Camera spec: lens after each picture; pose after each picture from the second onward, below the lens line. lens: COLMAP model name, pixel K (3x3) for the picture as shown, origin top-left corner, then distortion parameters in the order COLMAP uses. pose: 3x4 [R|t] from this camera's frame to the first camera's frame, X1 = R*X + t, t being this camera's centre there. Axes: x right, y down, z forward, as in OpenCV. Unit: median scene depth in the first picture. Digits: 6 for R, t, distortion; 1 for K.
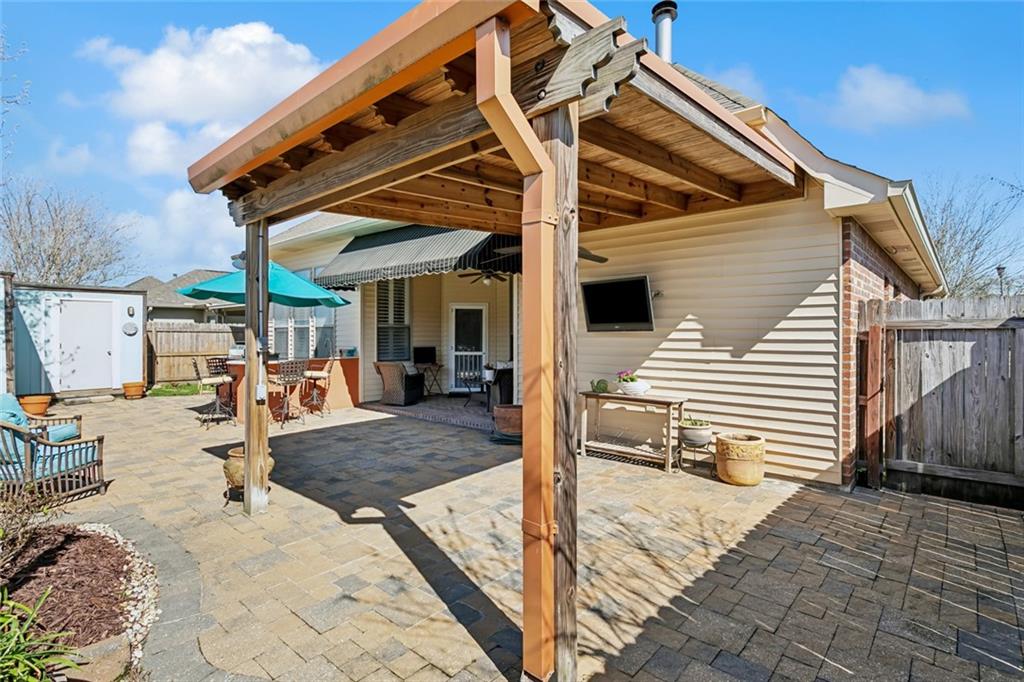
lens RADIAL K [[491.6, 0, 508.5], [0, 491.6, 336.0], [0, 0, 1]] dist [0.003827, 0.000859]
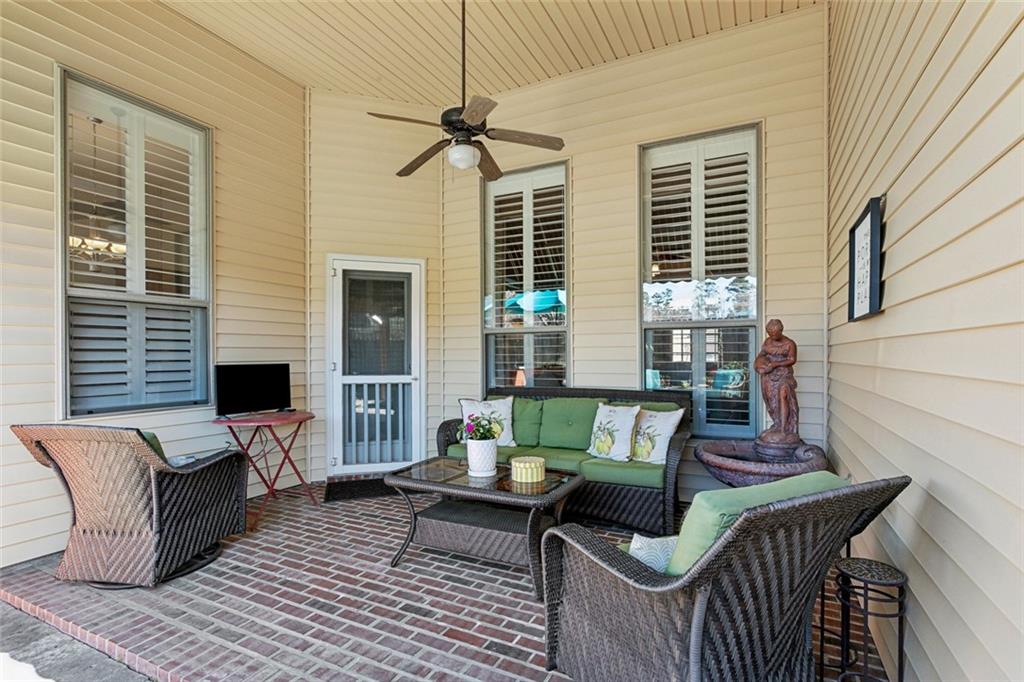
lens RADIAL K [[491.6, 0, 518.0], [0, 491.6, 348.8], [0, 0, 1]] dist [0.003827, 0.000859]
pose [[0.963475, -0.001790, 0.267791, -0.081838], [0.004260, 0.999954, -0.008642, 0.014875], [-0.267763, 0.009467, 0.963438, 0.598732]]
